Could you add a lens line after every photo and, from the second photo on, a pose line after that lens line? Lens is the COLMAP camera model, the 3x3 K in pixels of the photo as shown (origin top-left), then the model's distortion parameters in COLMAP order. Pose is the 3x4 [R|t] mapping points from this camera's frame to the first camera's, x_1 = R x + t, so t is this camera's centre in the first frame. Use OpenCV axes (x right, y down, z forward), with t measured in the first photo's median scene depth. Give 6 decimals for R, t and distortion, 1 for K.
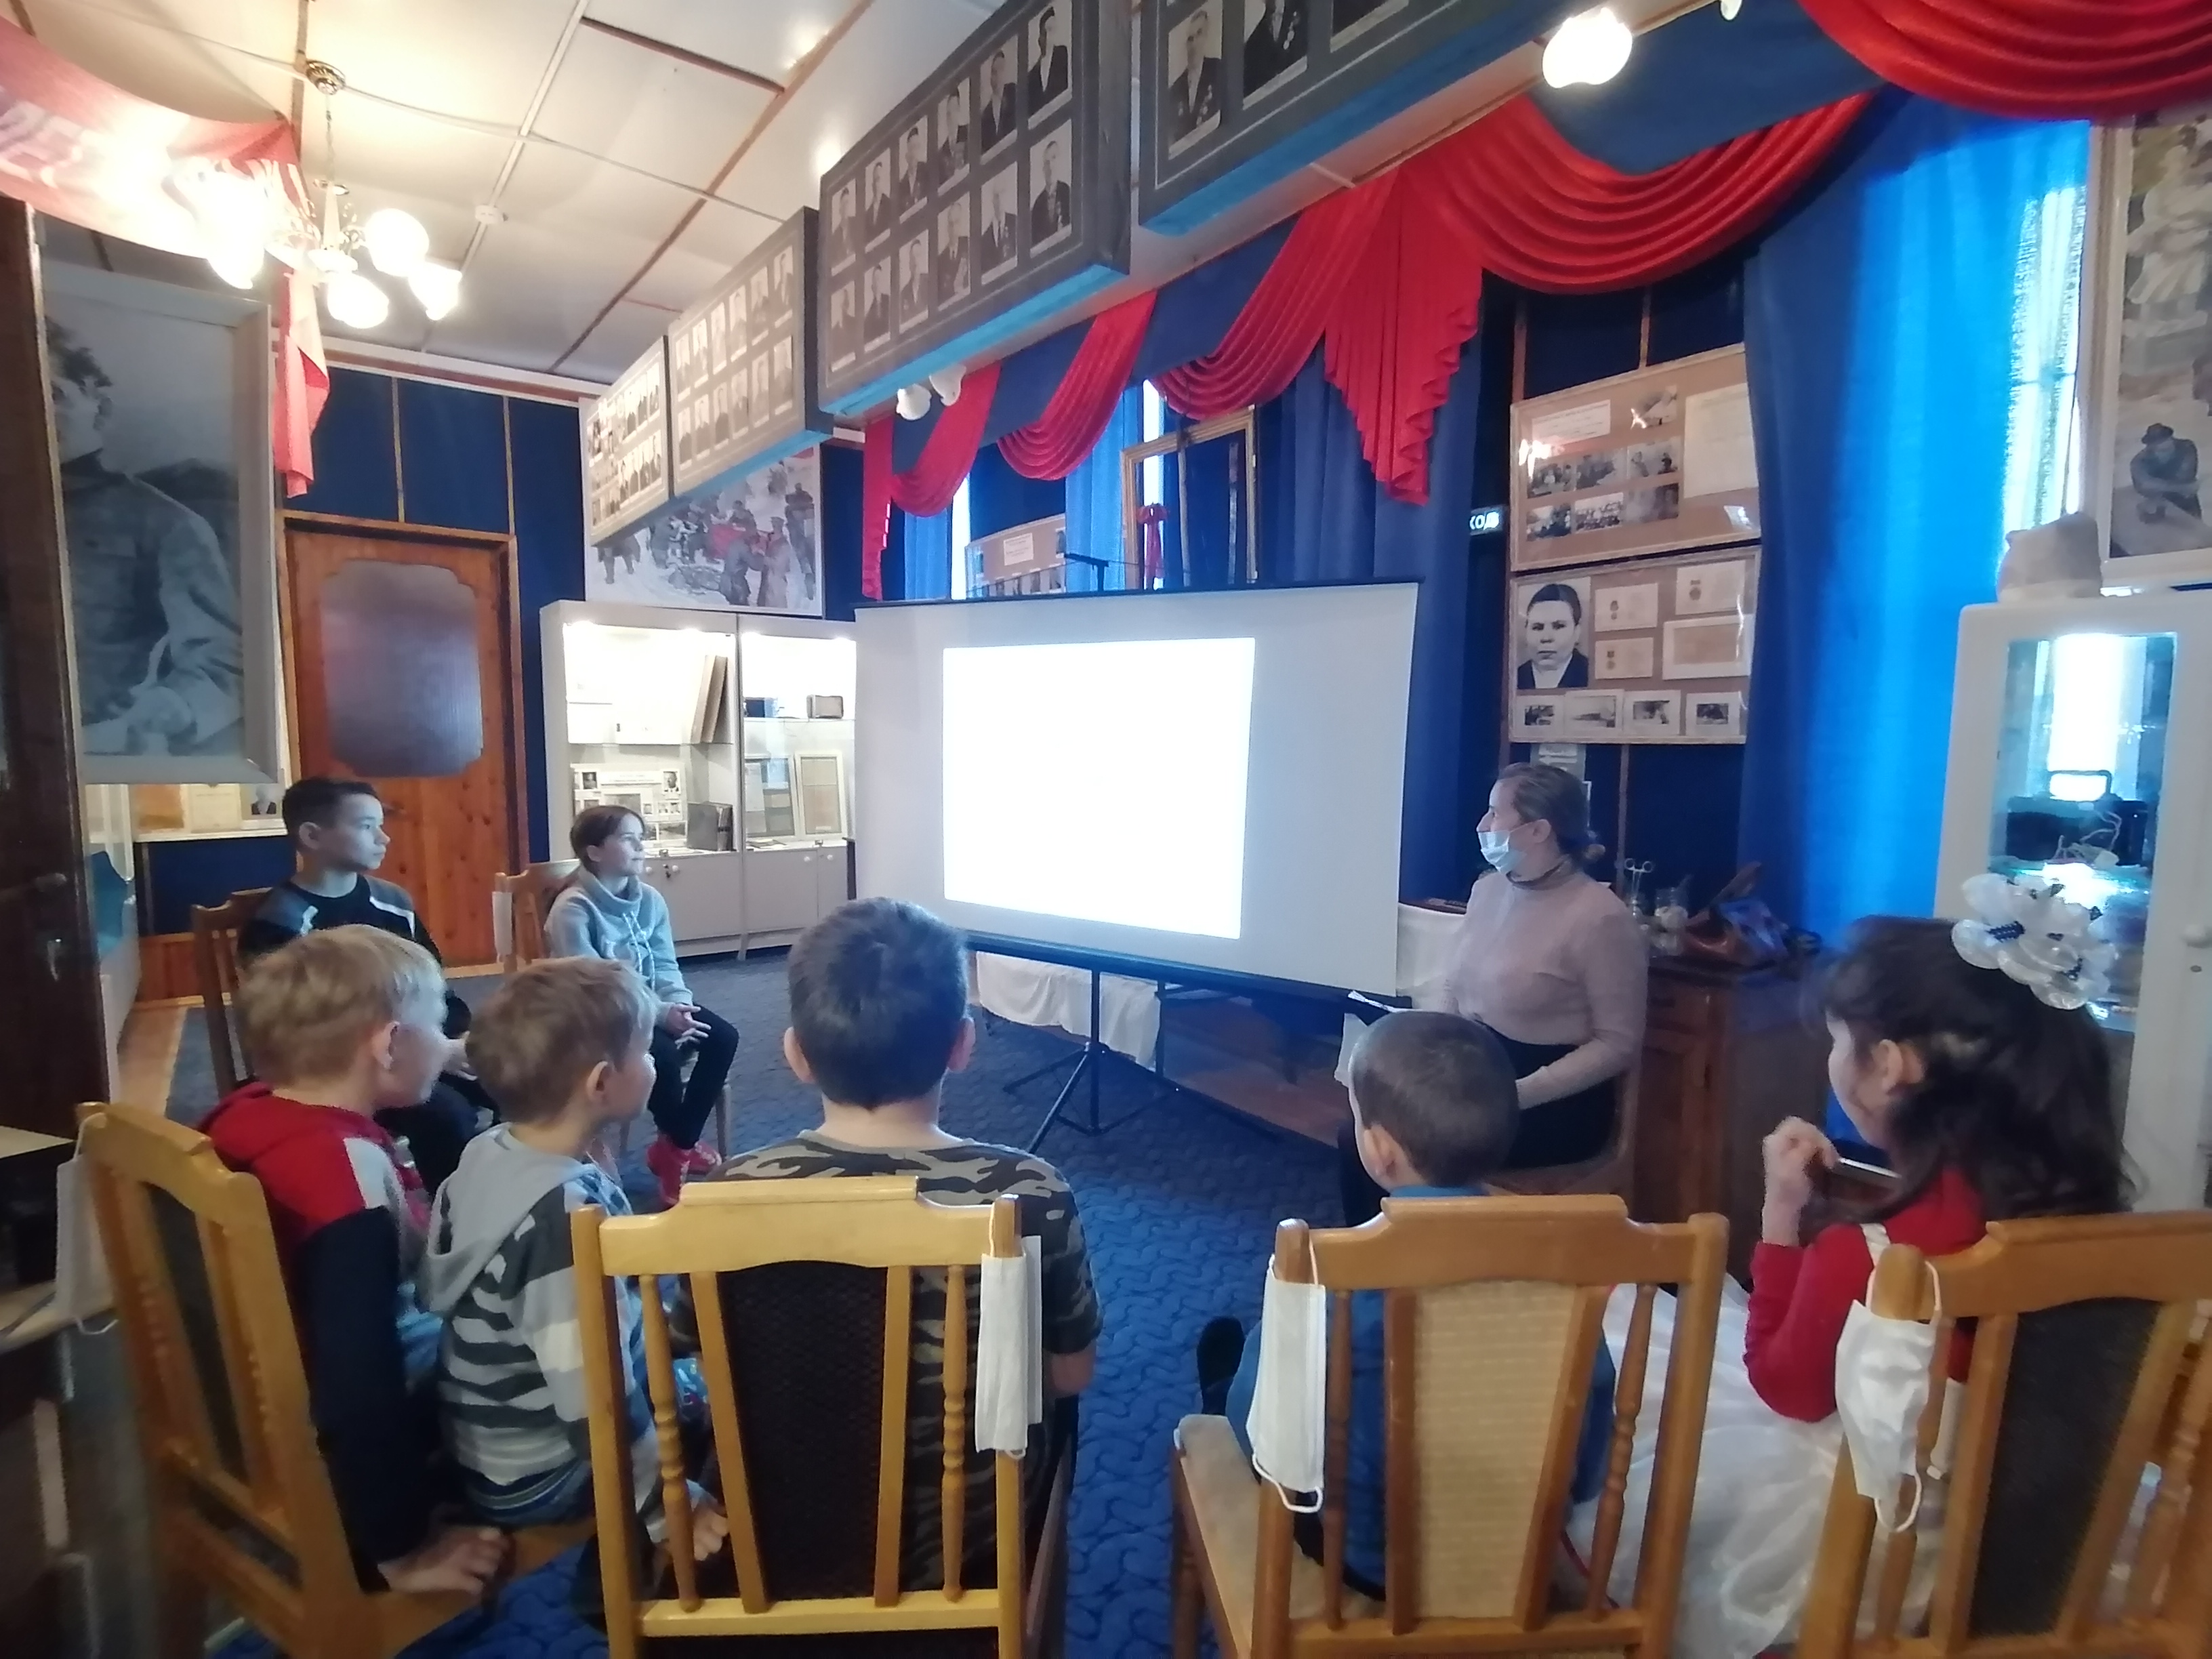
lens RADIAL K [[1104.6, 0, 1106.0], [0, 1104.6, 829.5], [0, 0, 1]] dist [0.028995, -0.024220]
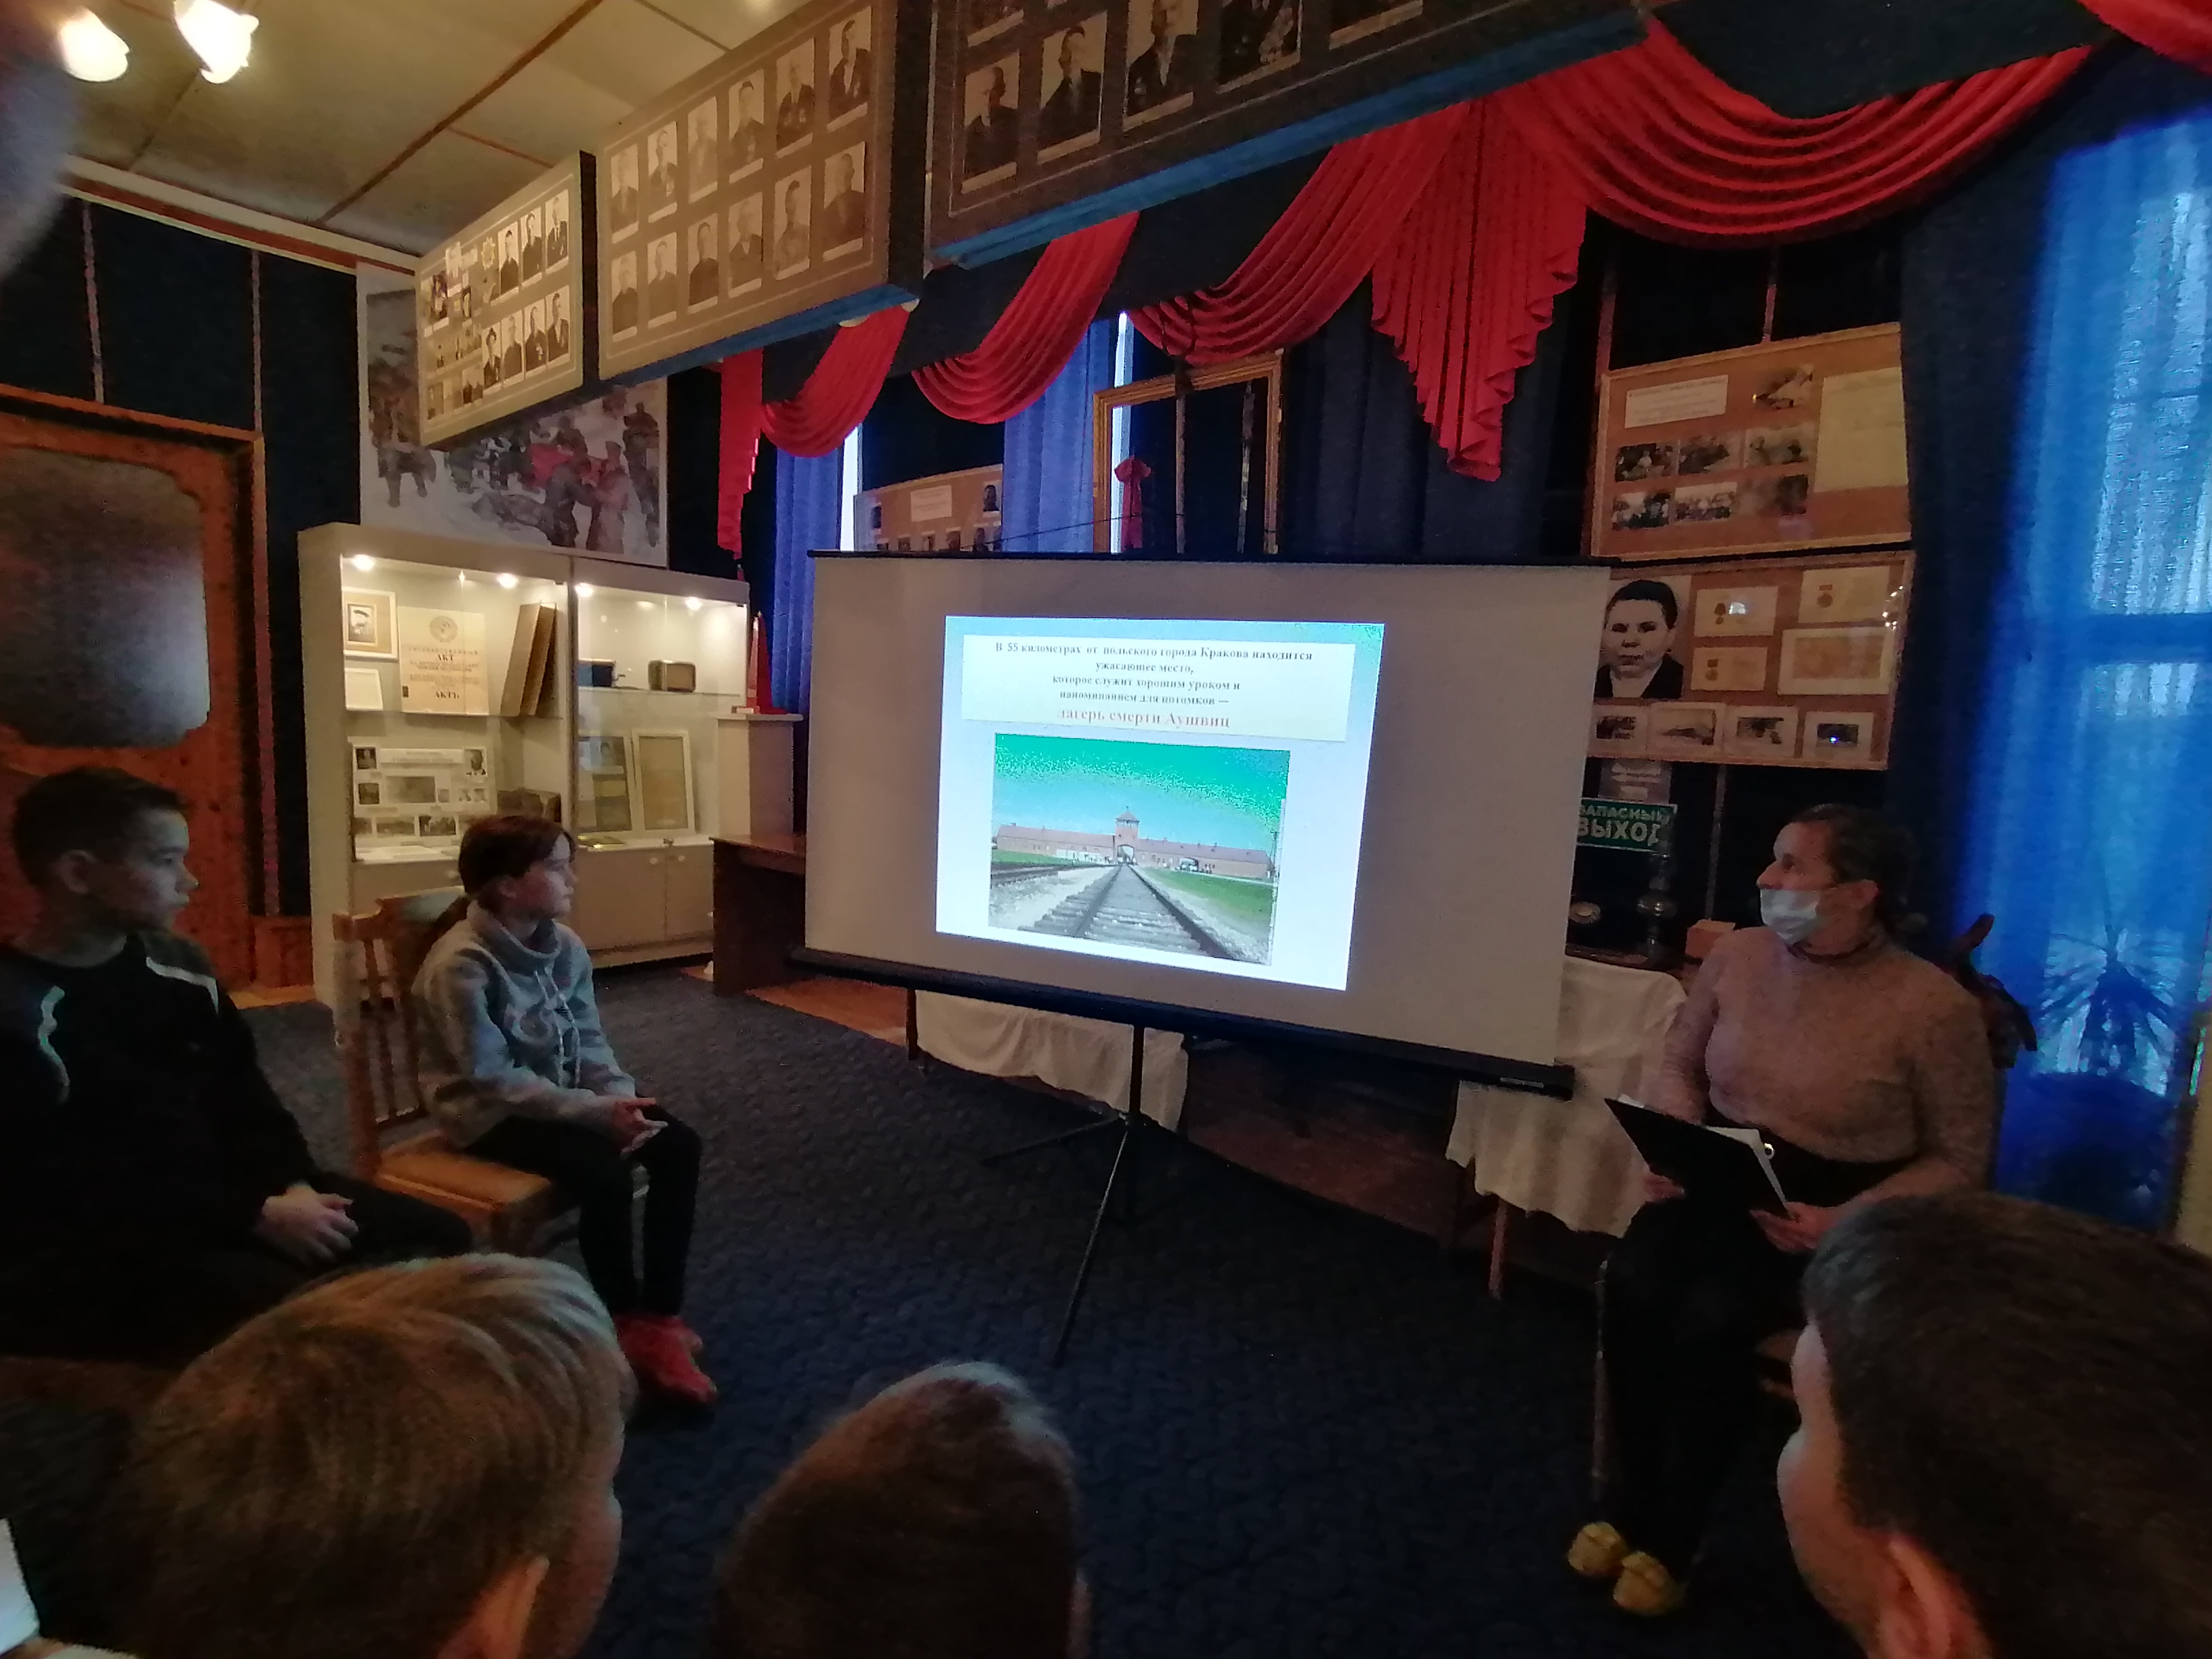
lens RADIAL K [[1106.0, 0, 1098.9], [0, 1106.0, 837.3], [0, 0, 1]] dist [0.033104, -0.022668]
pose [[0.978903, 0.015625, 0.203726, -0.196497], [-0.020113, 0.999598, 0.019979, -0.024353], [-0.203332, -0.023656, 0.978824, 0.206220]]
